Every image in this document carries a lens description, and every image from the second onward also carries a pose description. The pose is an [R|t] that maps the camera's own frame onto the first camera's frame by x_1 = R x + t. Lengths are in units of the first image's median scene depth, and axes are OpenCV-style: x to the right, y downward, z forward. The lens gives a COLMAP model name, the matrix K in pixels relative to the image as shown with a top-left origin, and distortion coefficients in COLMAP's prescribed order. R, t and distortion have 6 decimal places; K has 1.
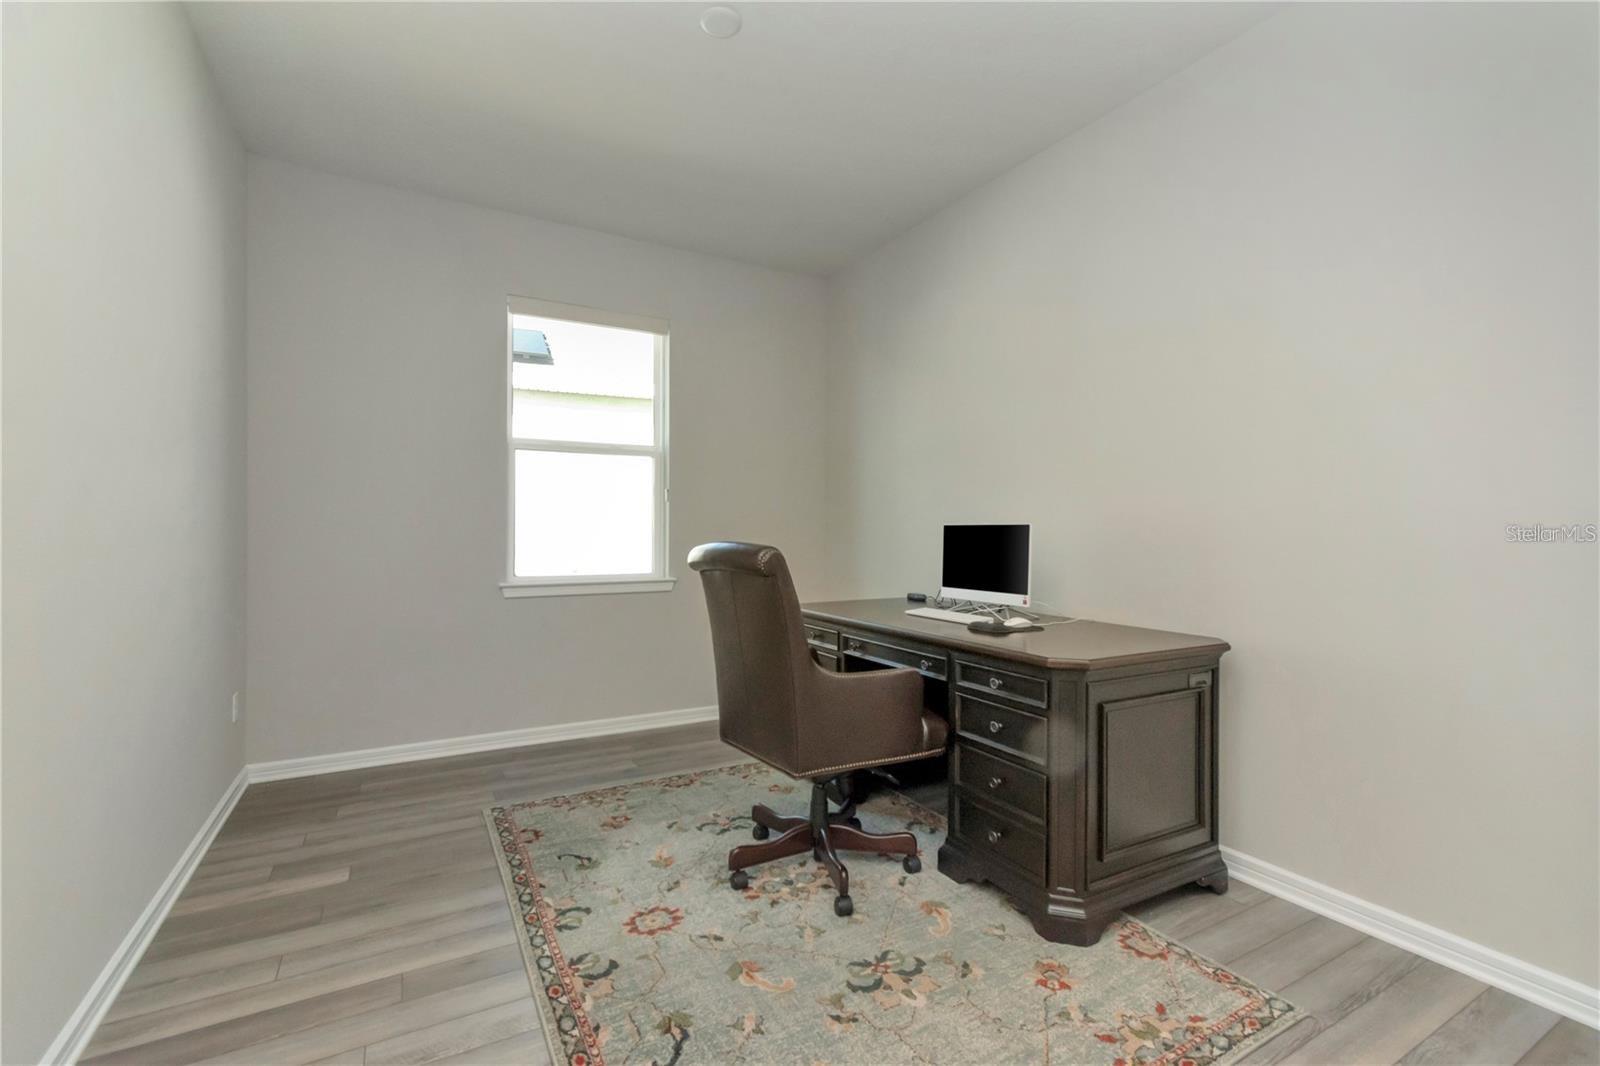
lens RADIAL K [[707.6, 0, 791.2], [0, 707.6, 529.7], [0, 0, 1]] dist [0.004808, -0.007585]
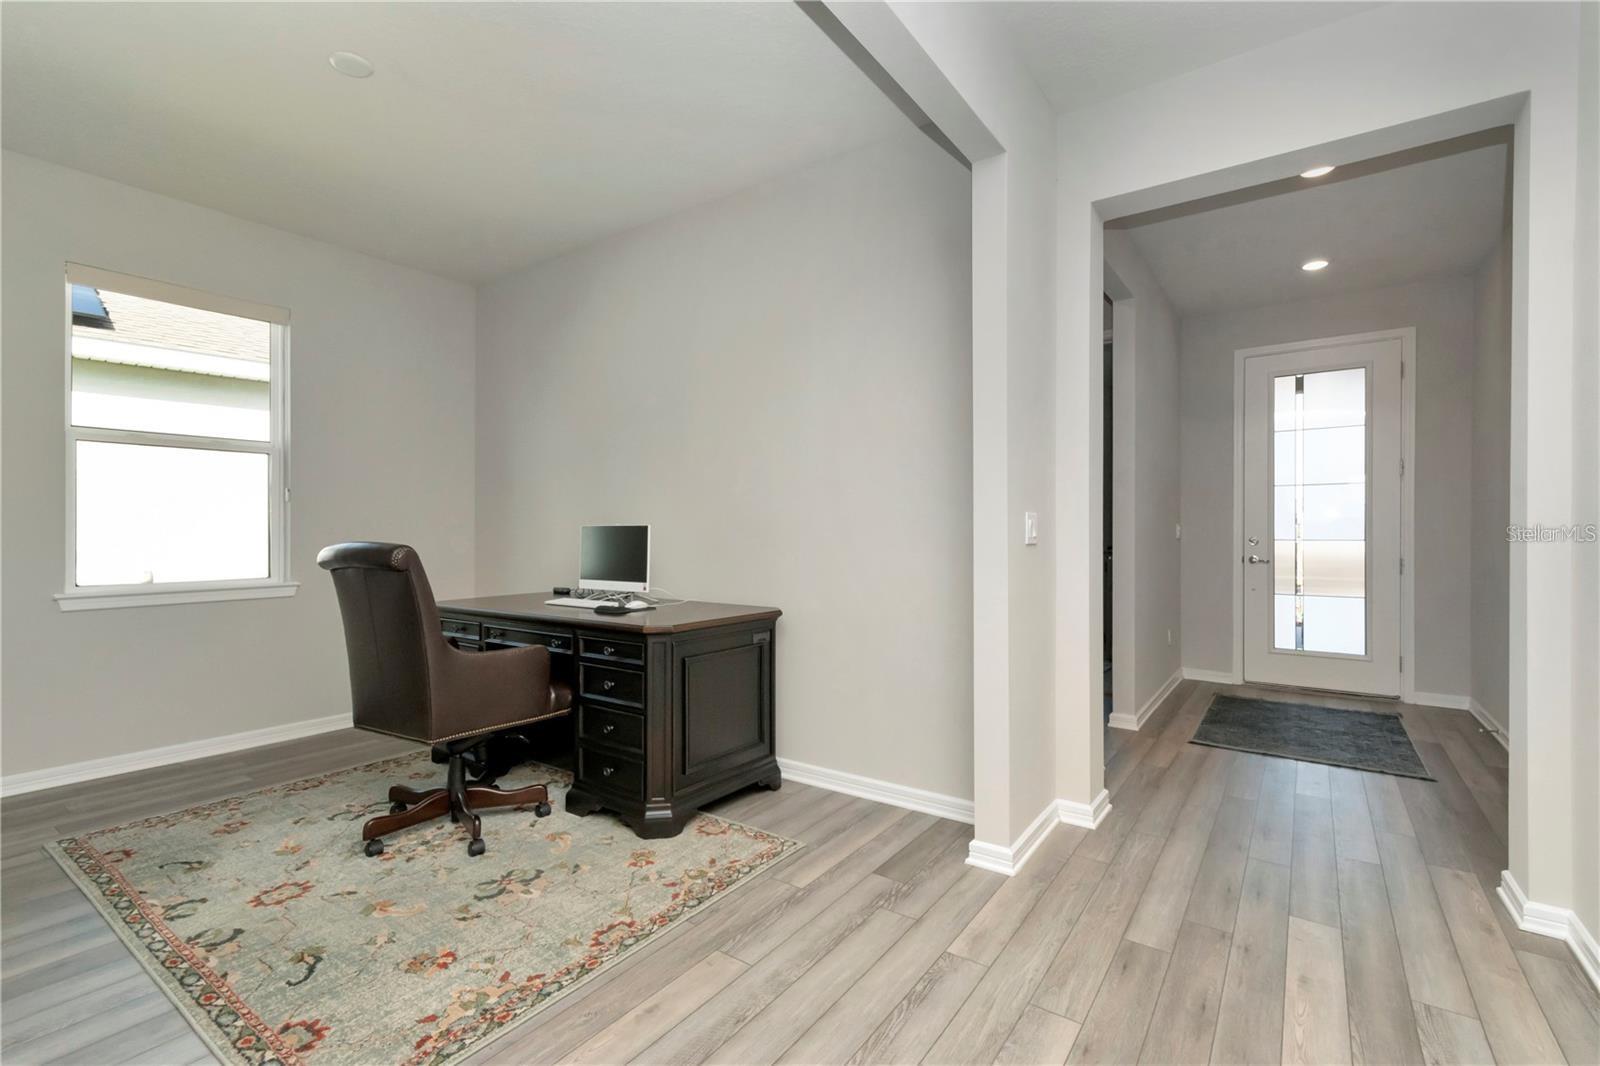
lens RADIAL K [[707.6, 0, 807.3], [0, 707.6, 530.4], [0, 0, 1]] dist [0.004808, -0.007585]
pose [[0.892924, -0.002546, 0.450199, 0.033525], [0.002759, 0.999996, 0.000182, 0.000789], [-0.450198, 0.001079, 0.892928, -0.284476]]
